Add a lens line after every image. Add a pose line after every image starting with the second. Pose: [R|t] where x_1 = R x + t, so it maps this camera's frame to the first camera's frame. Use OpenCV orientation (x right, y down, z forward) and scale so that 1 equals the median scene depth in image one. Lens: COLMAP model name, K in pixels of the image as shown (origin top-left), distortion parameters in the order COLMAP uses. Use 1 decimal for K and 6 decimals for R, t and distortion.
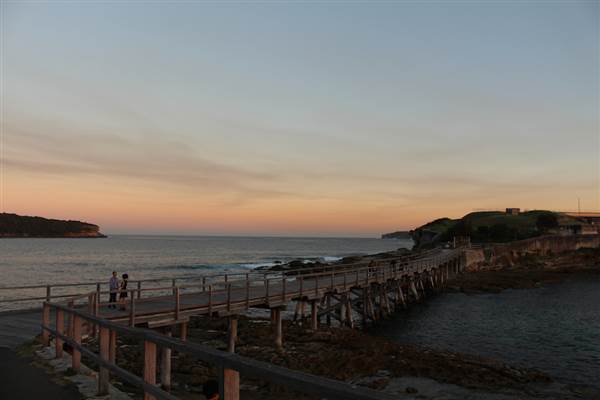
lens RADIAL K [[495.7, 0, 300.0], [0, 495.7, 200.3], [0, 0, 1]] dist [-0.157194, 0.135590]
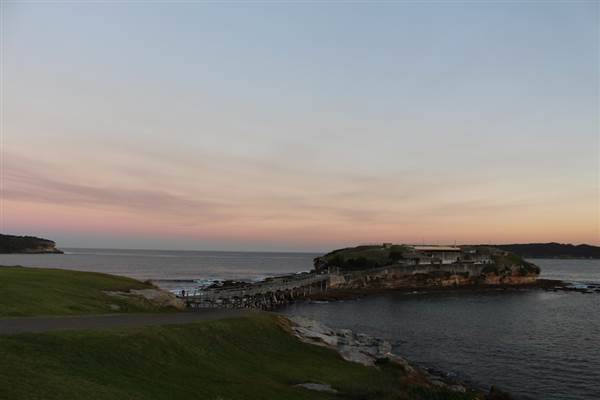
lens RADIAL K [[495.7, 0, 300.0], [0, 495.7, 200.3], [0, 0, 1]] dist [-0.157194, 0.135590]
pose [[0.995765, 0.012905, 0.091022, 0.078394], [-0.010269, 0.999516, -0.029378, -0.084580], [-0.091357, 0.028319, 0.995415, -0.532156]]
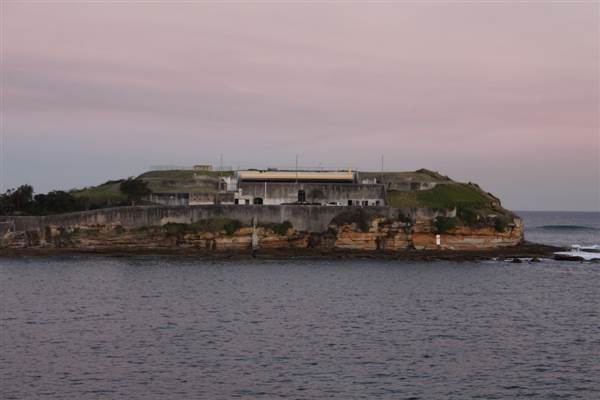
lens RADIAL K [[1441.2, 0, 298.3], [0, 1441.2, 199.8], [0, 0, 1]] dist [0.053556, -0.161792]
pose [[0.992812, -0.002910, -0.119651, 1.088675], [0.010950, 0.997720, 0.066594, -0.089880], [0.119185, -0.067426, 0.990580, -1.268159]]
